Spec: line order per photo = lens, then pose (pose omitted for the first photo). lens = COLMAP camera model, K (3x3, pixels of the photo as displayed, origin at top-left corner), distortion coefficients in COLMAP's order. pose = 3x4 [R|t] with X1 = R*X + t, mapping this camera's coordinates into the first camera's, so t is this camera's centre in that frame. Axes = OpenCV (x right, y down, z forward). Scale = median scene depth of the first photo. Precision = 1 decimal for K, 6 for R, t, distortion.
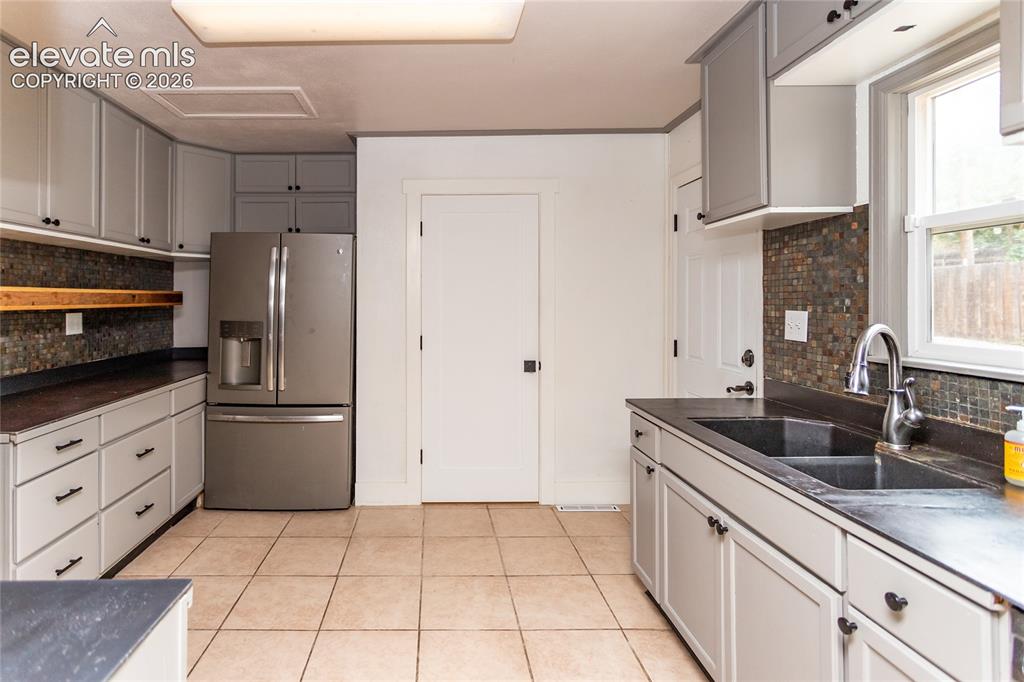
lens RADIAL K [[503.4, 0, 496.1], [0, 503.4, 298.2], [0, 0, 1]] dist [-0.001033, 0.000102]
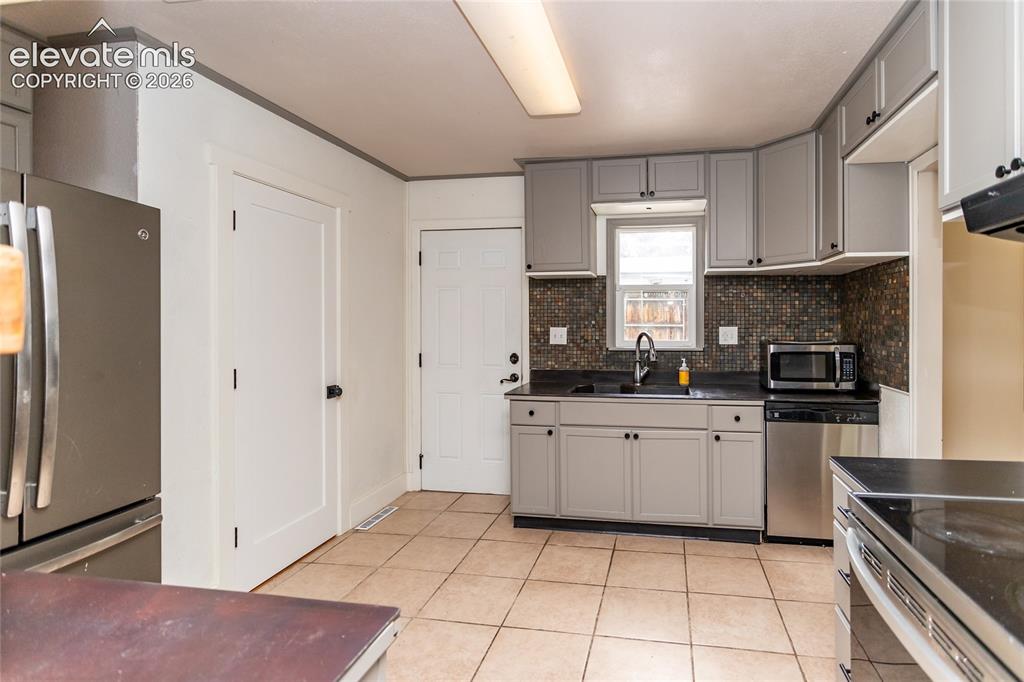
lens RADIAL K [[497.1, 0, 518.4], [0, 497.1, 322.1], [0, 0, 1]] dist [-0.003407, 0.000320]
pose [[0.276625, 0.000999, 0.960977, -1.088909], [-0.006131, 0.999981, 0.000726, 0.005812], [-0.960958, -0.006092, 0.276626, 0.630064]]
